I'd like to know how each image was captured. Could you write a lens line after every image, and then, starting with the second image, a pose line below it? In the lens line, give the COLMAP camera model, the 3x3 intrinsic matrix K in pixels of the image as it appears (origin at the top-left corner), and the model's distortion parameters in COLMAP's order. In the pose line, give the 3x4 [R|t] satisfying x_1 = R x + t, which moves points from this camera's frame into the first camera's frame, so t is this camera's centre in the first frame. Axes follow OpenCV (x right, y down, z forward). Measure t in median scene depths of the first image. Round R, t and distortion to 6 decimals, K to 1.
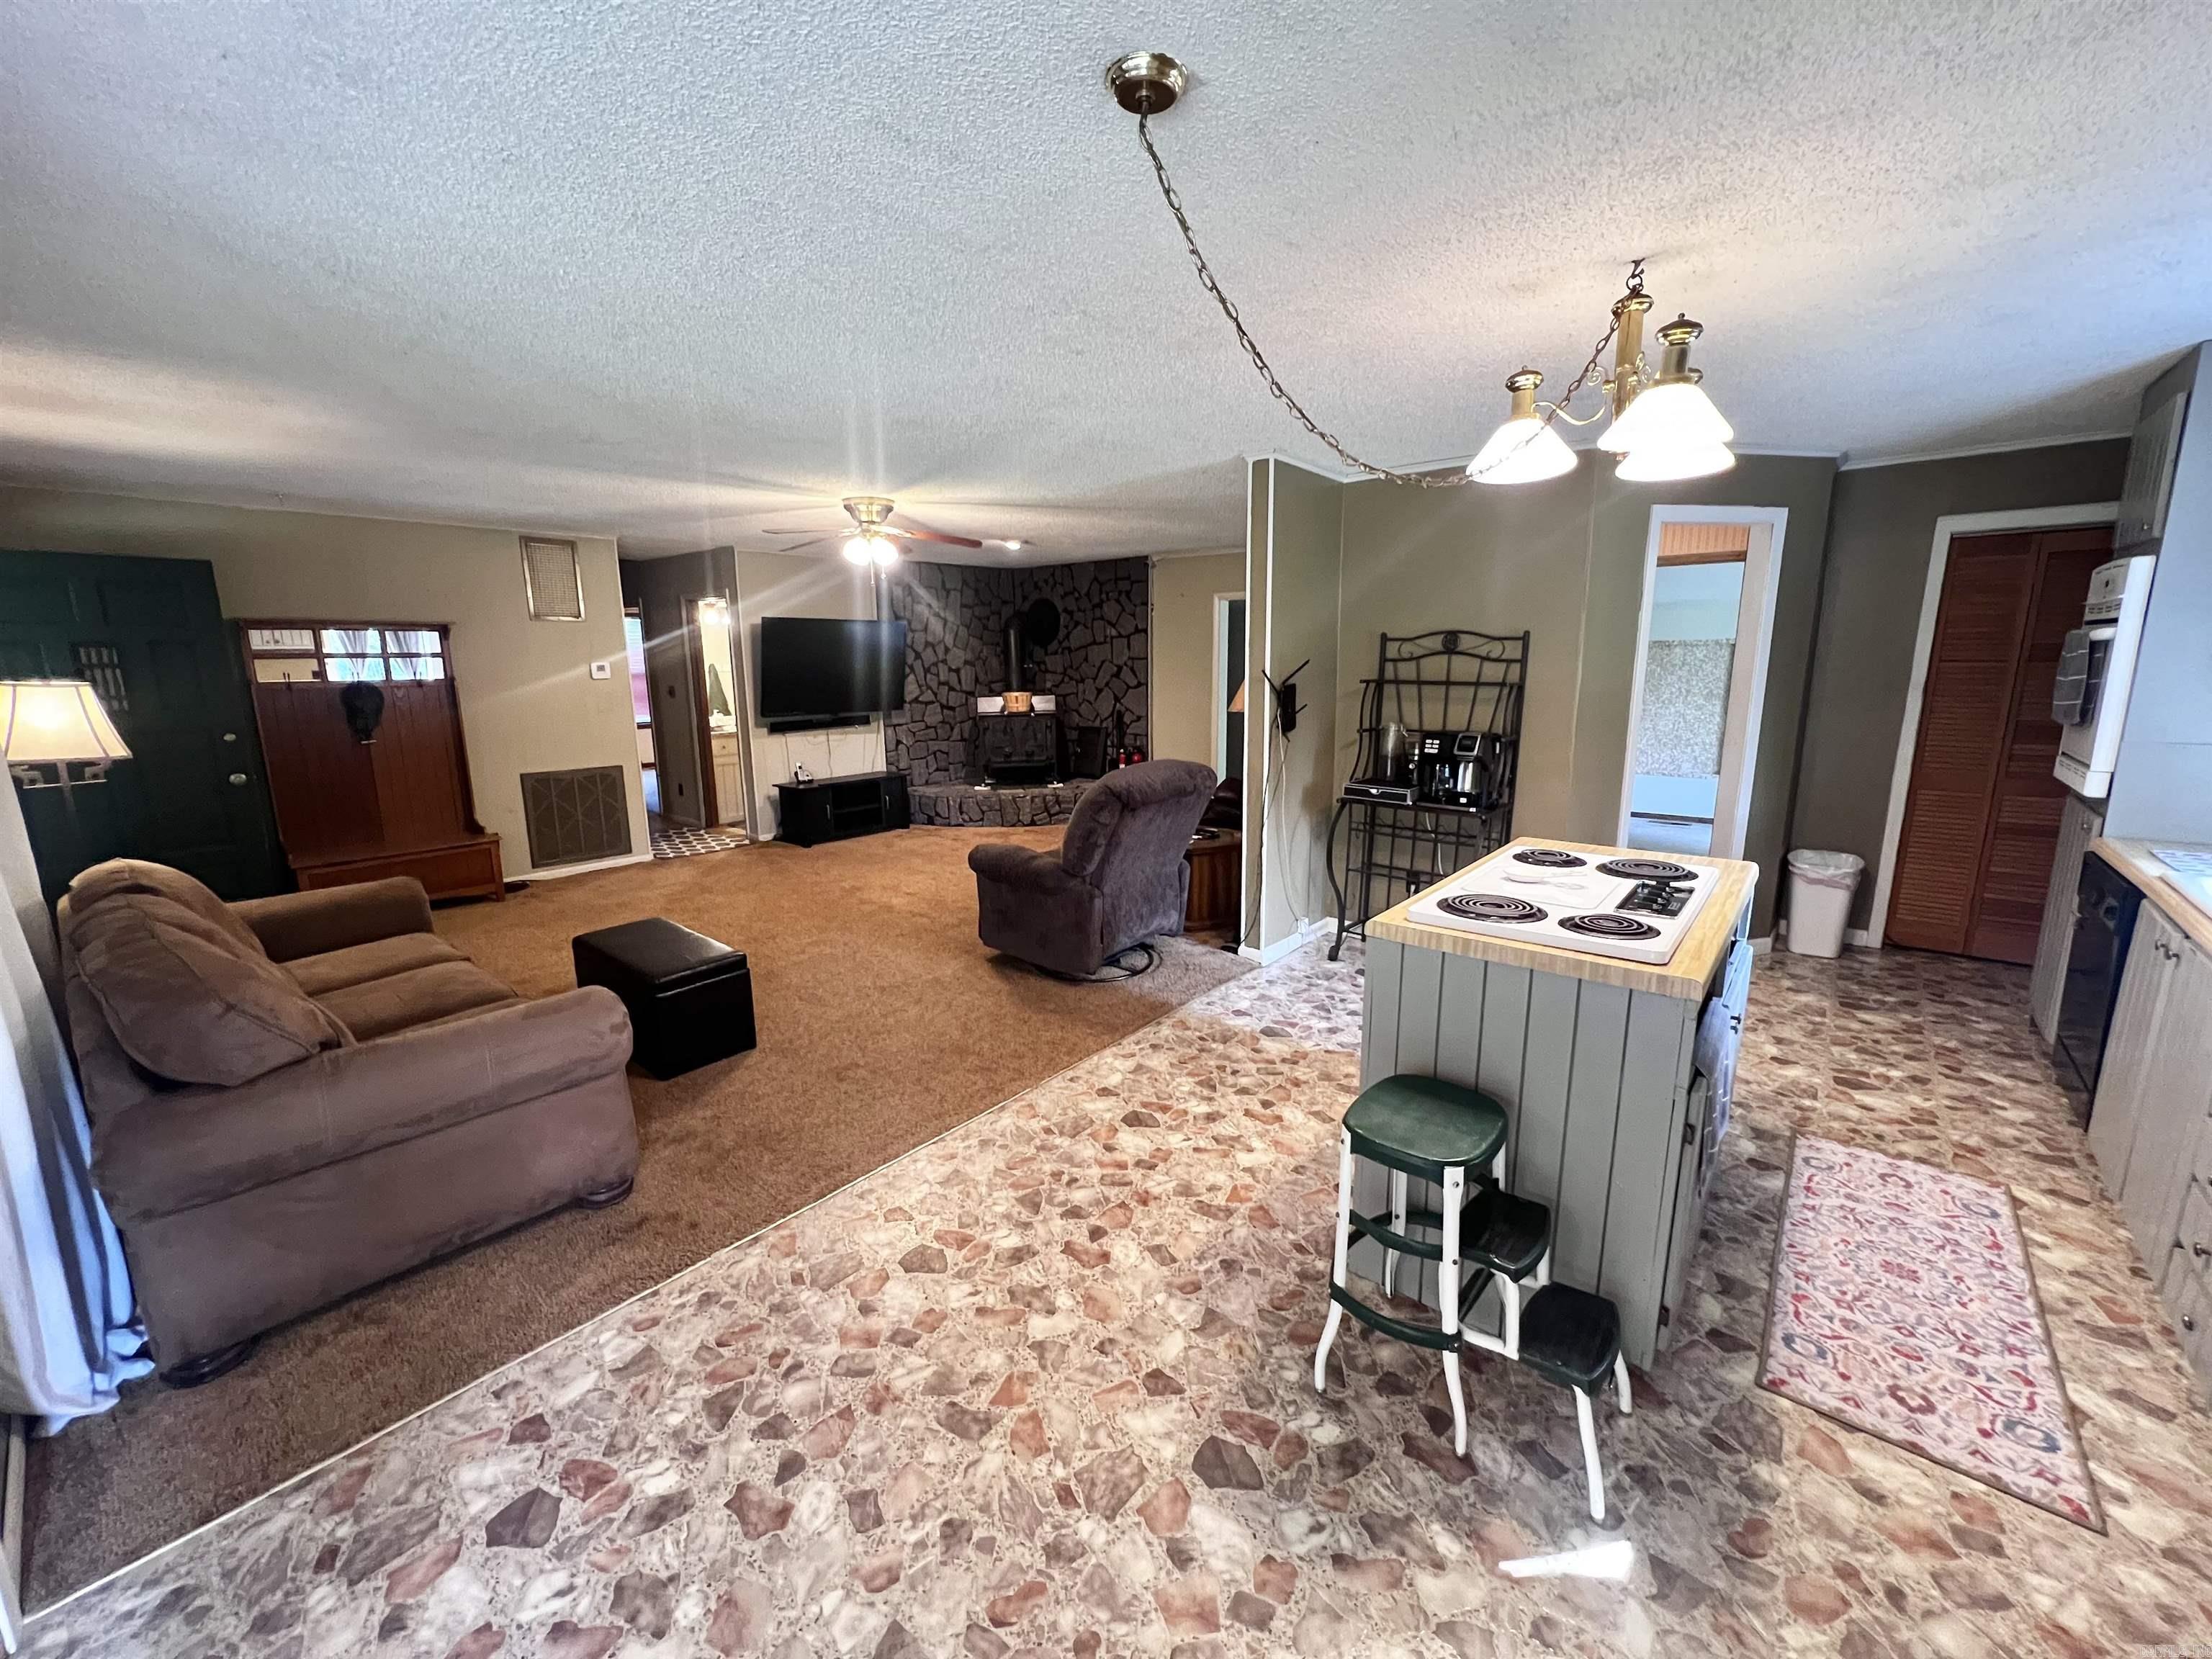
lens RADIAL K [[883.3, 0, 1100.0], [0, 883.3, 827.8], [0, 0, 1]] dist [-0.001483, 0.000290]
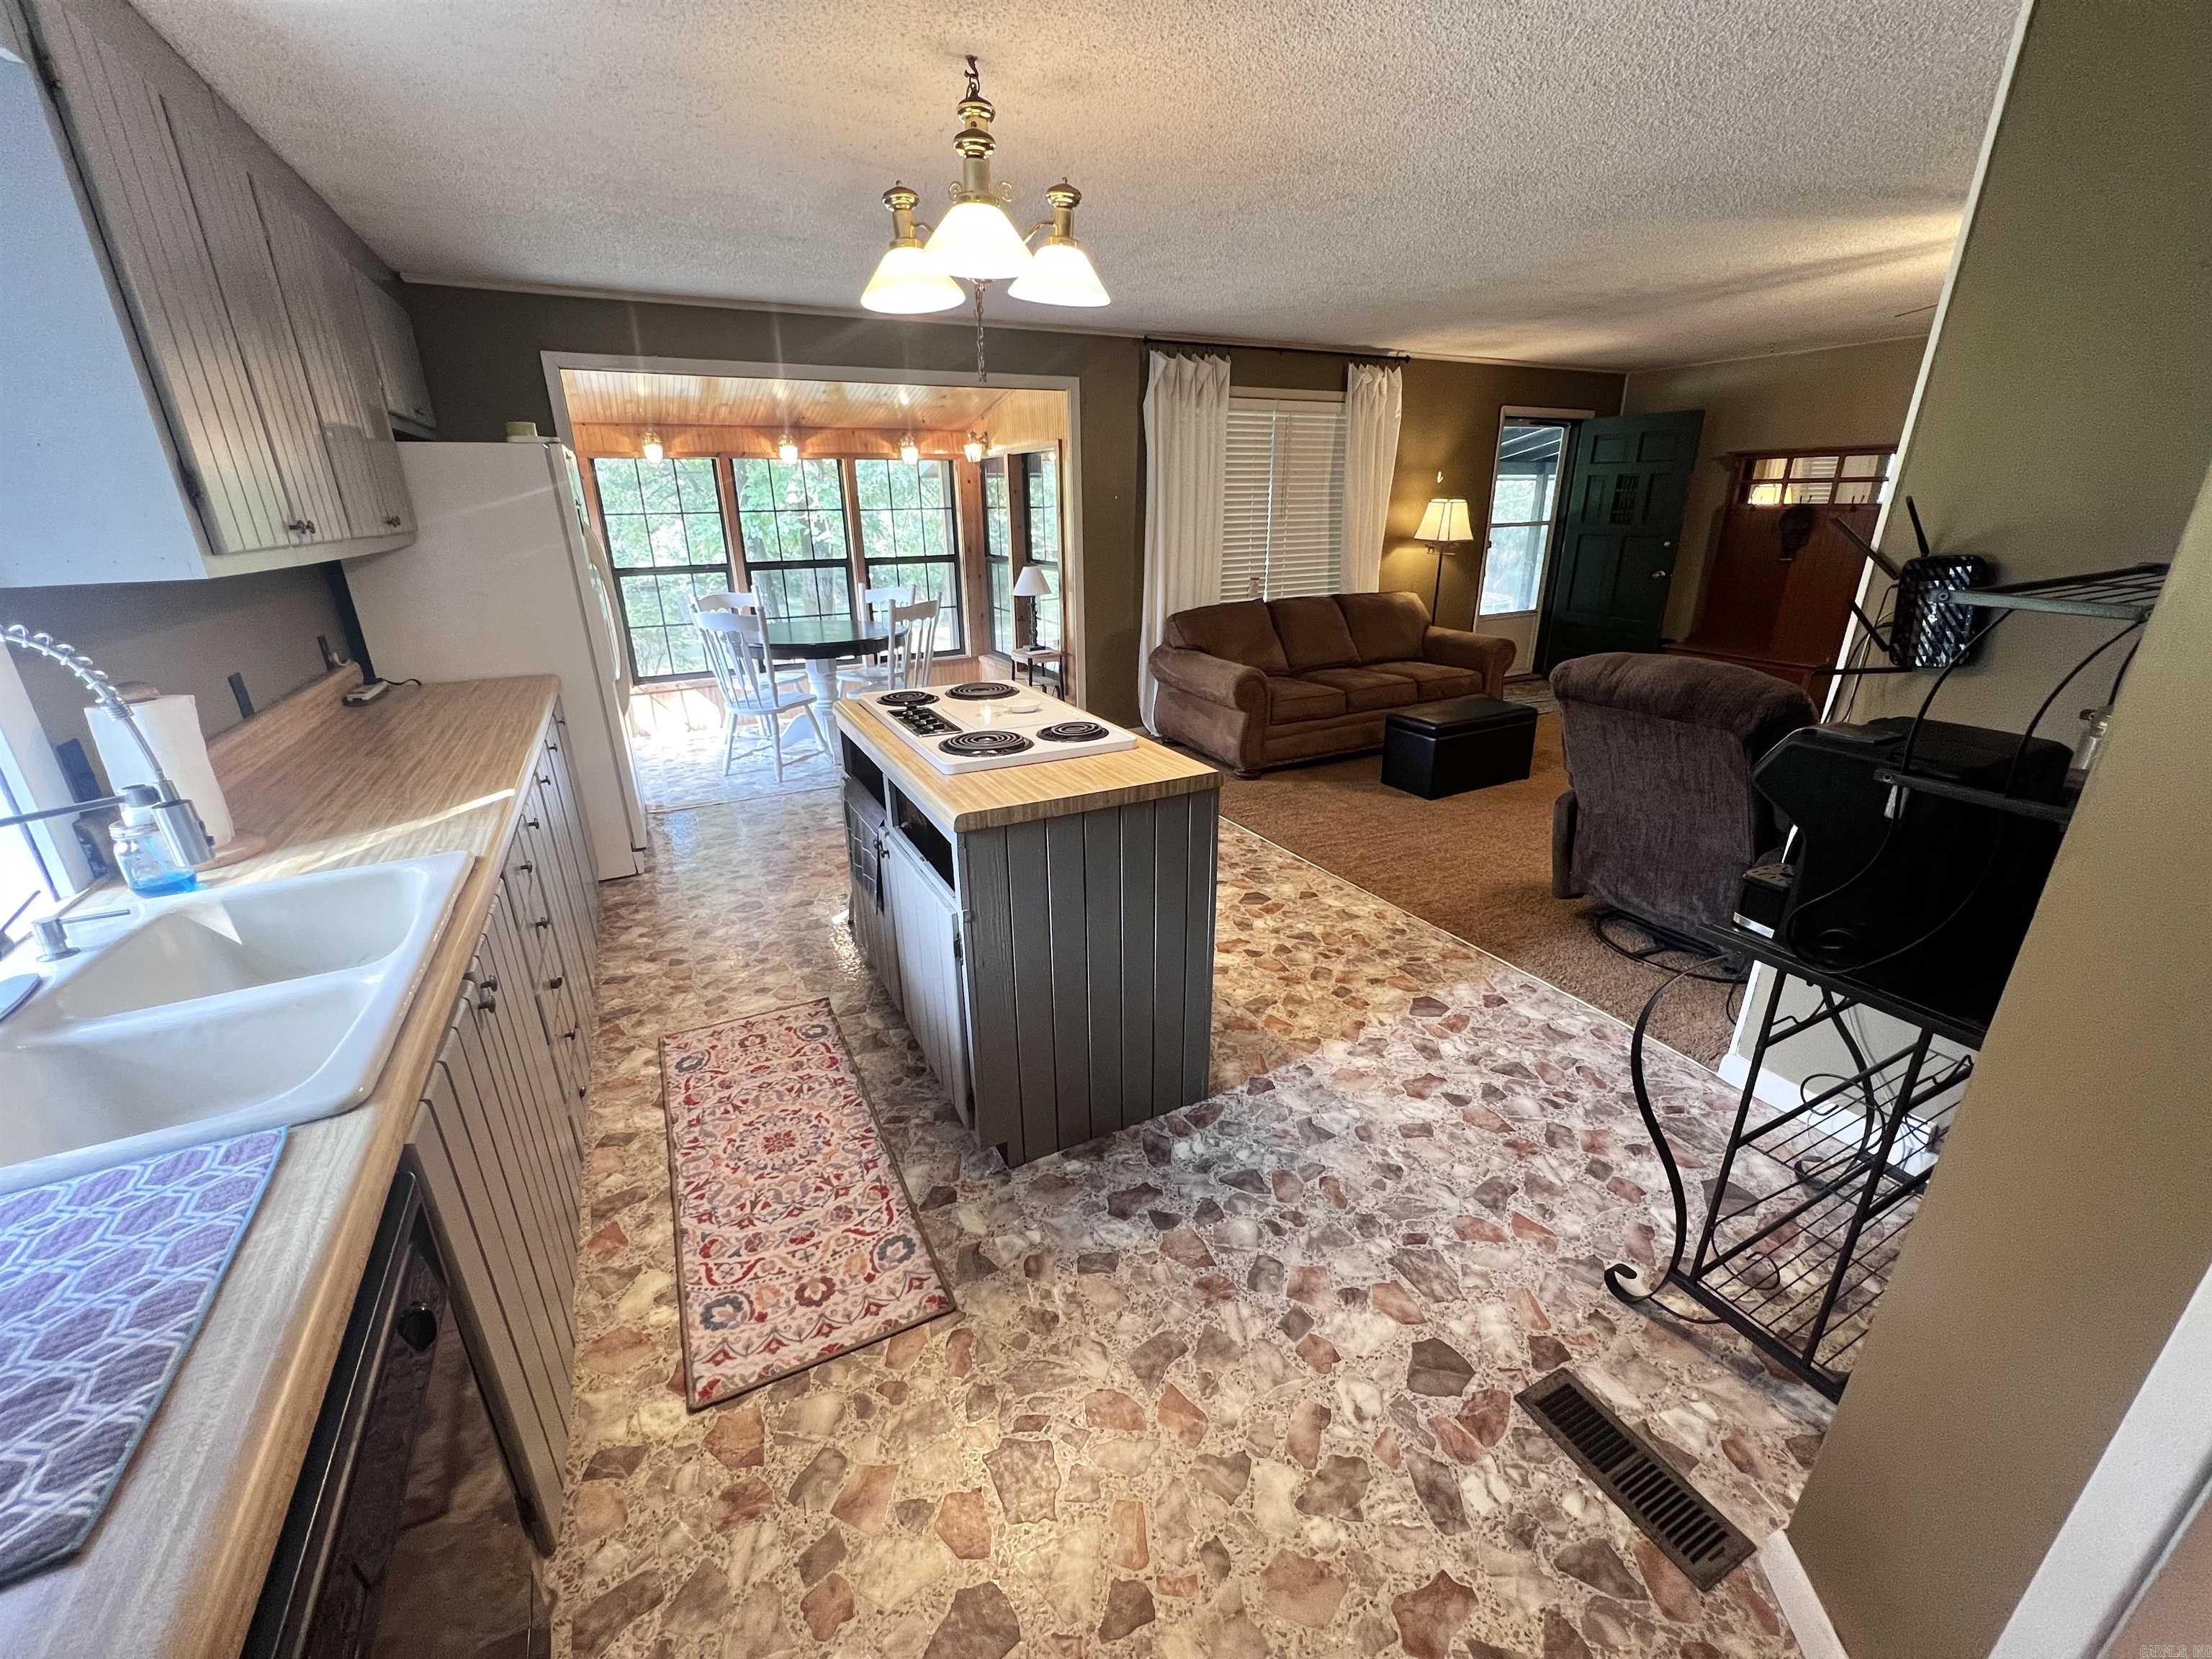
lens RADIAL K [[883.3, 0, 1101.2], [0, 883.3, 826.6], [0, 0, 1]] dist [-0.001483, 0.000290]
pose [[-0.386075, 0.335907, -0.859135, 1.247464], [-0.160831, 0.892569, 0.421253, -0.253759], [0.908339, 0.300811, -0.290574, 1.253340]]
